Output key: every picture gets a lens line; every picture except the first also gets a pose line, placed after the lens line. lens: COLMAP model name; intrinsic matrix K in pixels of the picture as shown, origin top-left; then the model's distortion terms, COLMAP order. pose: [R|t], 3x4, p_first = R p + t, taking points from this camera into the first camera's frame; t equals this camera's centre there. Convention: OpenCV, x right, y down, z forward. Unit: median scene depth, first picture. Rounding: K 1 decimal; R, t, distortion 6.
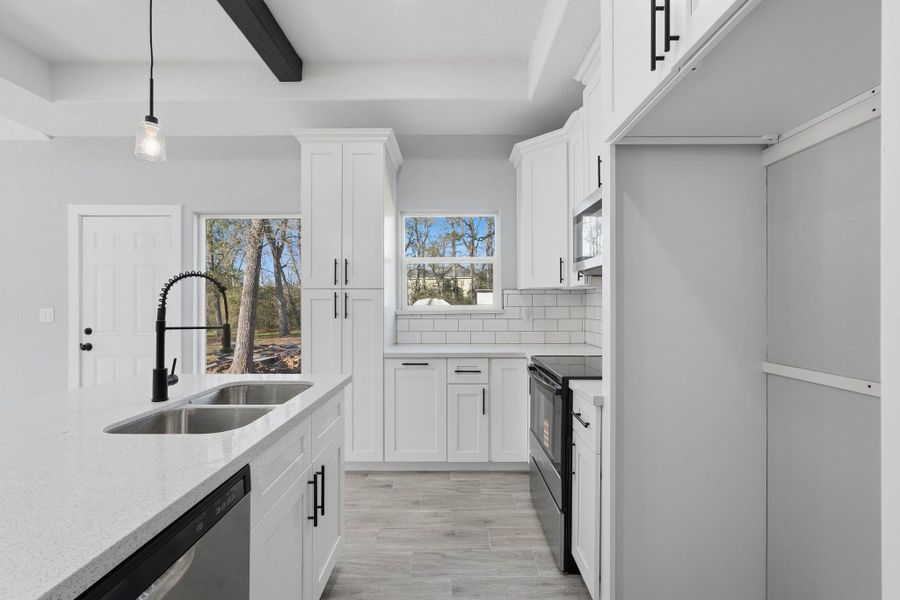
lens RADIAL K [[404.3, 0, 448.9], [0, 404.3, 302.5], [0, 0, 1]] dist [0.001059, 0.000205]
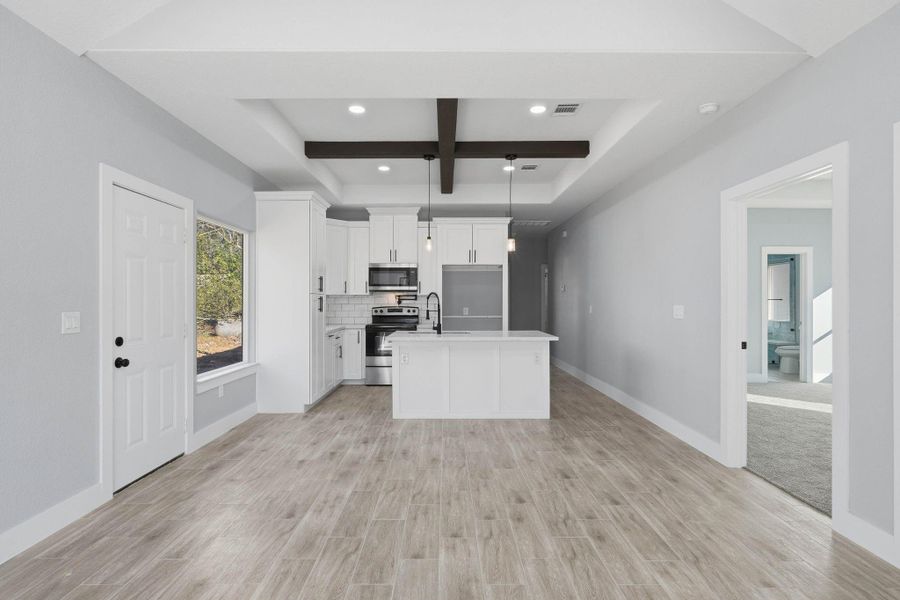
lens RADIAL K [[442.6, 0, 450.0], [0, 442.6, 300.0], [0, 0, 1]] dist [-0.000034, 0.000304]
pose [[-0.015265, 0.004903, 0.999871, -2.438376], [0.000453, 0.999988, -0.004897, -0.000872], [-0.999883, 0.000378, -0.015267, 0.577714]]
